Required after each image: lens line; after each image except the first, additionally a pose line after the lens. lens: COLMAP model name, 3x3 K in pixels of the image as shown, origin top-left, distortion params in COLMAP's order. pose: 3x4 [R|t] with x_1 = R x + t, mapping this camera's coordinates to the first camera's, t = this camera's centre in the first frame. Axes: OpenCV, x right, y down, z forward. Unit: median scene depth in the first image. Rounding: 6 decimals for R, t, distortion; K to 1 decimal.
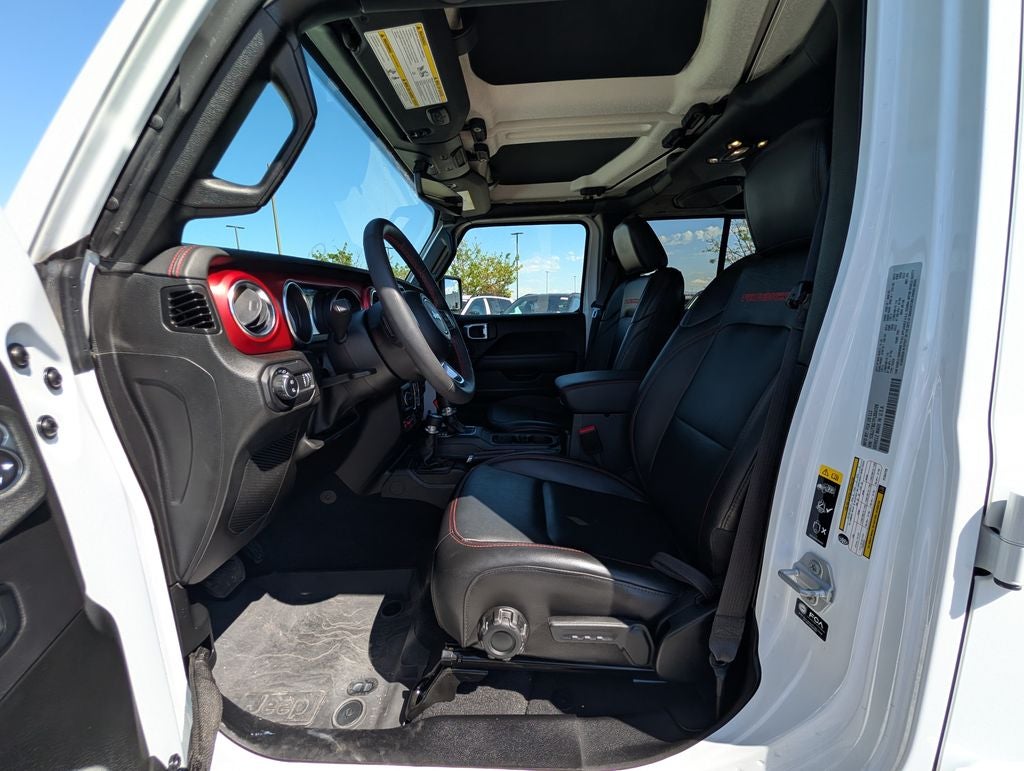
lens RADIAL K [[395.3, 0, 514.5], [0, 395.3, 383.3], [0, 0, 1]] dist [0.000139, -0.000070]
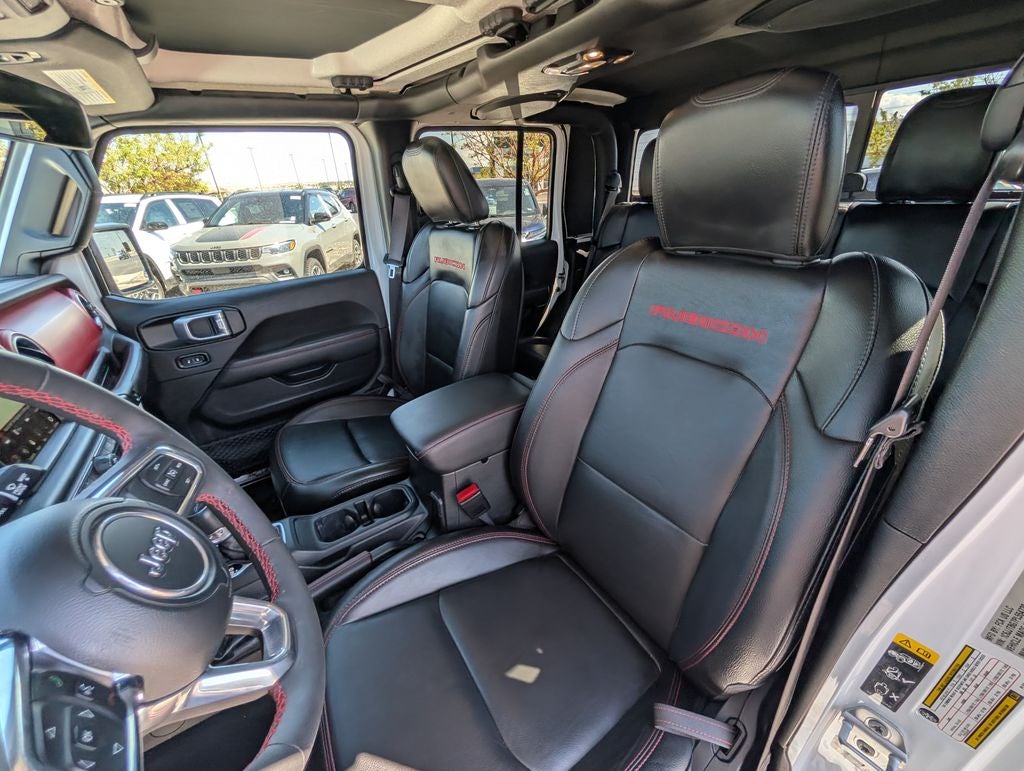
lens RADIAL K [[395.3, 0, 514.5], [0, 395.3, 383.3], [0, 0, 1]] dist [0.000139, -0.000070]
pose [[0.824047, -0.277619, 0.493836, -0.031267], [0.141045, 0.944788, 0.295774, -0.183234], [-0.548683, -0.174078, 0.817706, 0.263560]]
